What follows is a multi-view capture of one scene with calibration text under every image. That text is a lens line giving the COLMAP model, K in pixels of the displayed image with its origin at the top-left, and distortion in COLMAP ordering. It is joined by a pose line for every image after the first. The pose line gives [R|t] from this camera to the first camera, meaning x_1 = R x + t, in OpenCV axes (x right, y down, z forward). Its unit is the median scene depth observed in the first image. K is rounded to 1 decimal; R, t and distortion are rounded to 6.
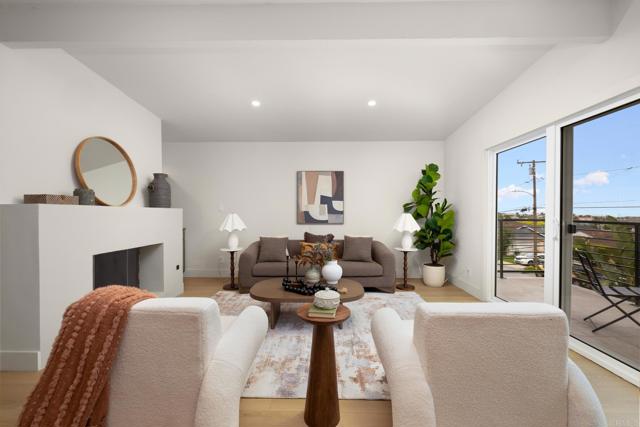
lens RADIAL K [[265.1, 0, 319.4], [0, 265.1, 216.7], [0, 0, 1]] dist [-0.000116, 0.000176]
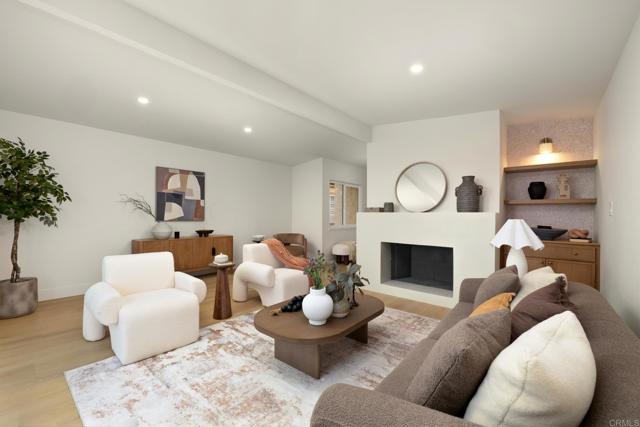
lens RADIAL K [[265.1, 0, 318.2], [0, 265.1, 216.9], [0, 0, 1]] dist [-0.000116, 0.000176]
pose [[-0.629546, -0.005312, -0.776945, 0.401450], [-0.016113, 0.999851, 0.006220, -0.010645], [0.776796, 0.016434, -0.629538, 1.011133]]
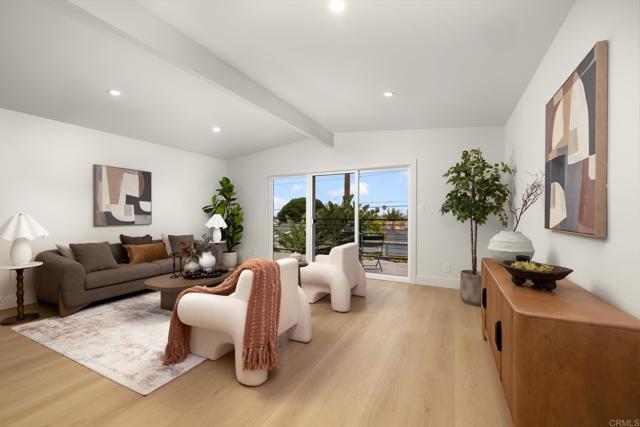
lens RADIAL K [[265.1, 0, 325.2], [0, 265.1, 212.1], [0, 0, 1]] dist [-0.000116, 0.000176]
pose [[0.416395, 0.006313, 0.909162, -0.615121], [0.019876, 0.999674, -0.016045, 0.009843], [-0.908967, 0.024752, 0.416133, -0.022315]]
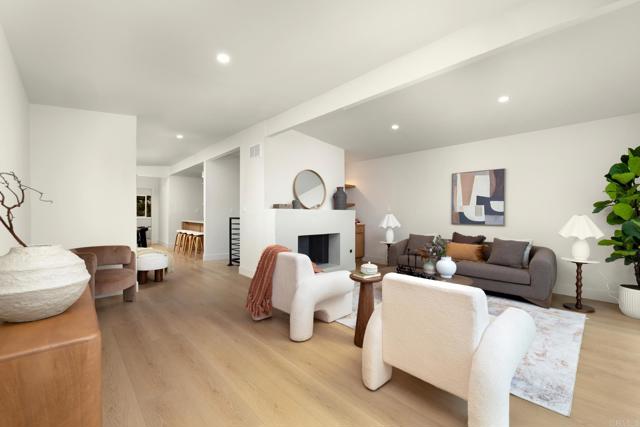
lens RADIAL K [[265.1, 0, 323.3], [0, 265.1, 215.1], [0, 0, 1]] dist [-0.000116, 0.000176]
pose [[0.704500, 0.010923, -0.709620, 0.338366], [-0.013850, 0.999903, 0.001641, -0.003907], [0.709569, 0.008672, 0.704582, -0.107224]]
